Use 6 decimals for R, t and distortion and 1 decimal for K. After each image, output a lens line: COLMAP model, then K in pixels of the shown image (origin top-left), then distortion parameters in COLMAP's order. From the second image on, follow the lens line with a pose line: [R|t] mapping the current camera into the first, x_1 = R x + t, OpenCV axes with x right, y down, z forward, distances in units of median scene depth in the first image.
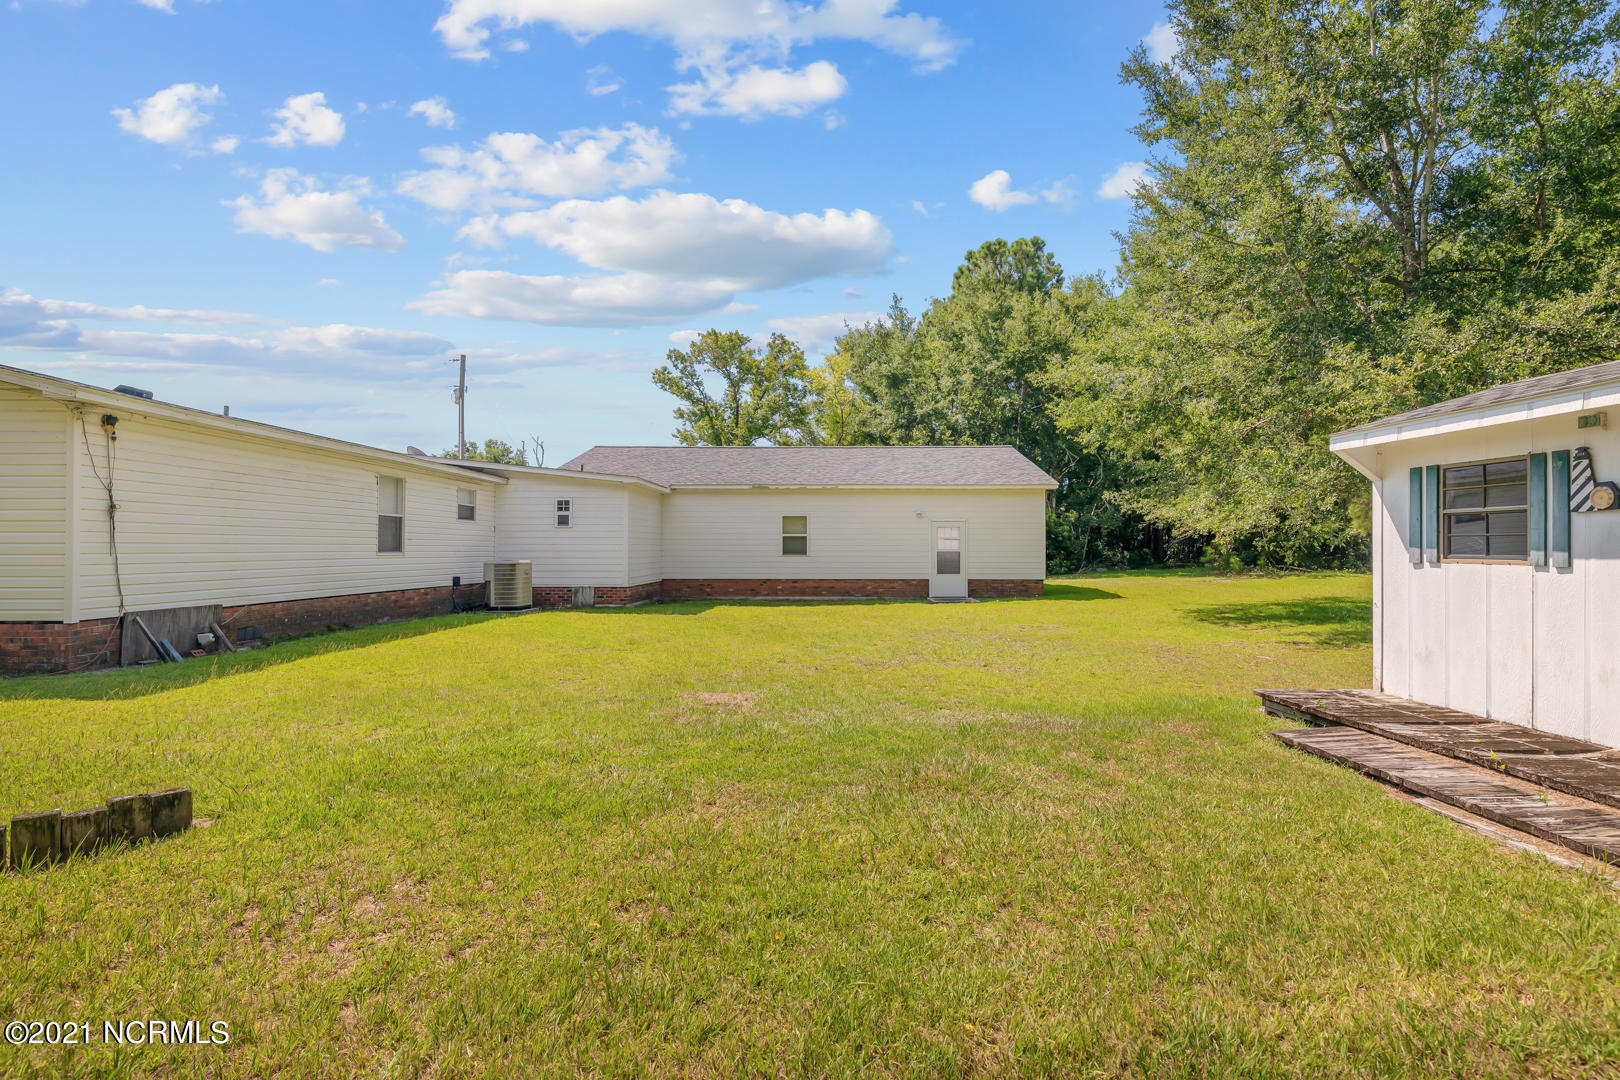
lens RADIAL K [[692.8, 0, 811.4], [0, 692.8, 544.5], [0, 0, 1]] dist [0.001859, 0.000230]
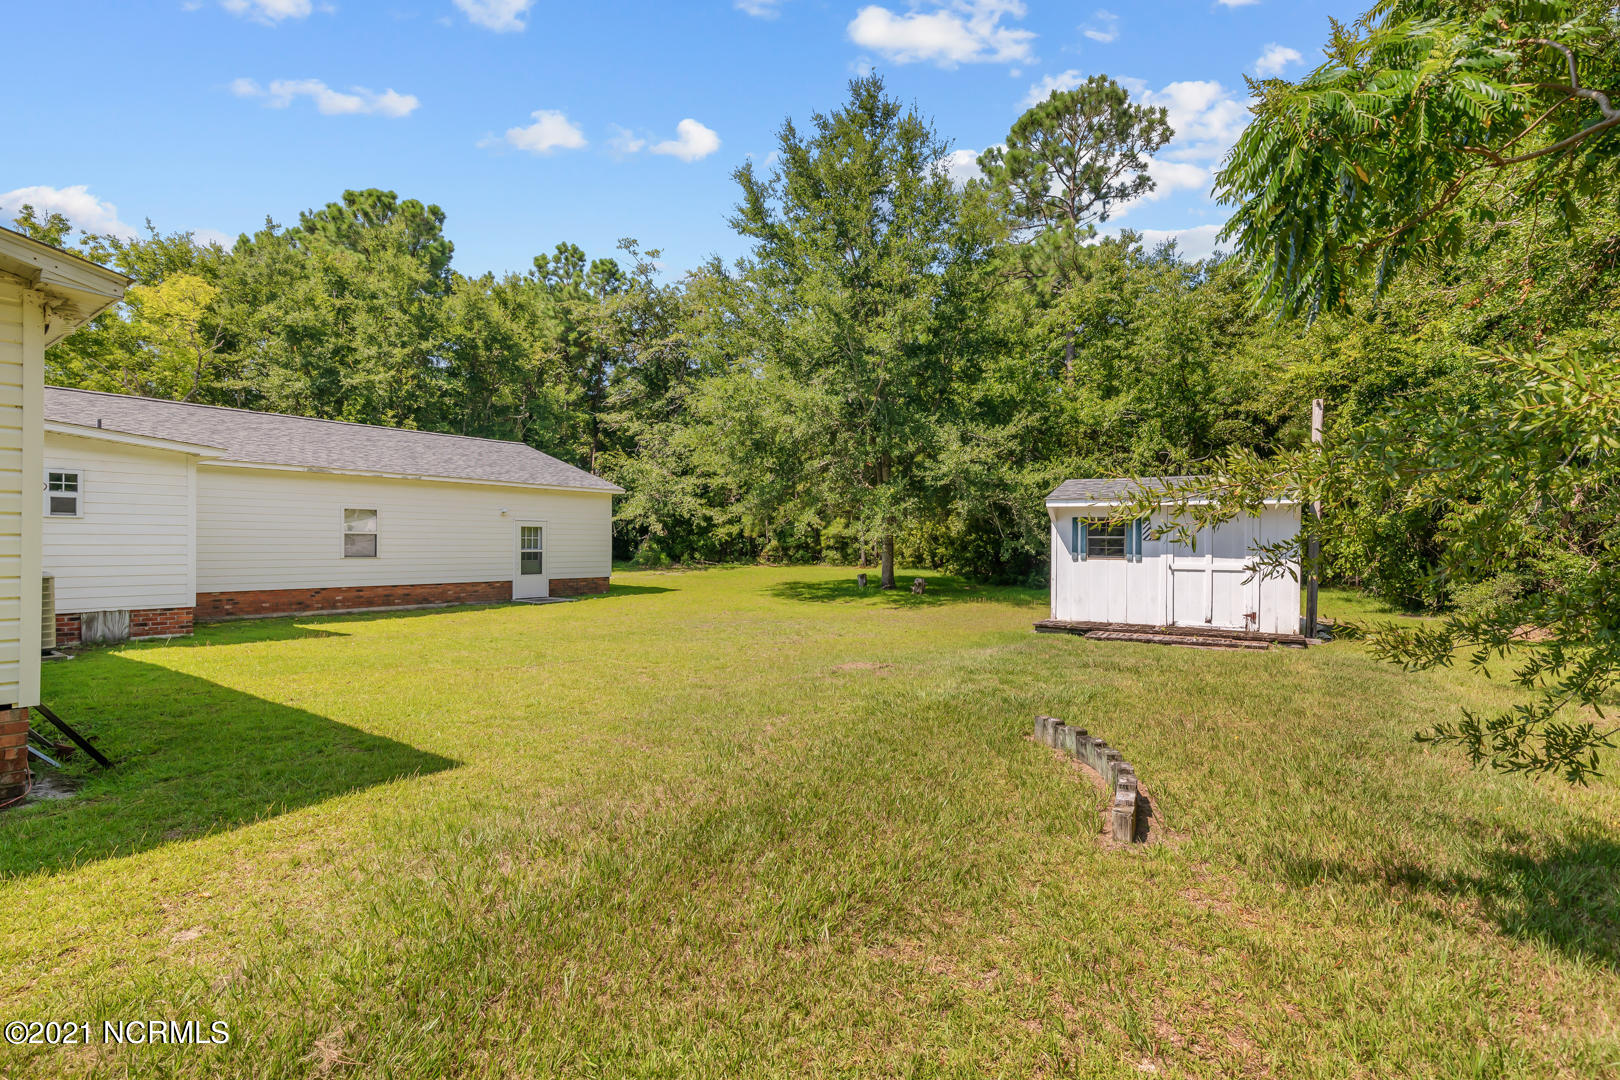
lens RADIAL K [[719.1, 0, 811.7], [0, 719.1, 544.0], [0, 0, 1]] dist [0.004276, -0.000751]
pose [[0.608996, 0.003222, 0.793167, -0.370875], [-0.007323, 0.999972, 0.001561, -0.005331], [-0.793139, -0.006759, 0.609003, 0.065988]]
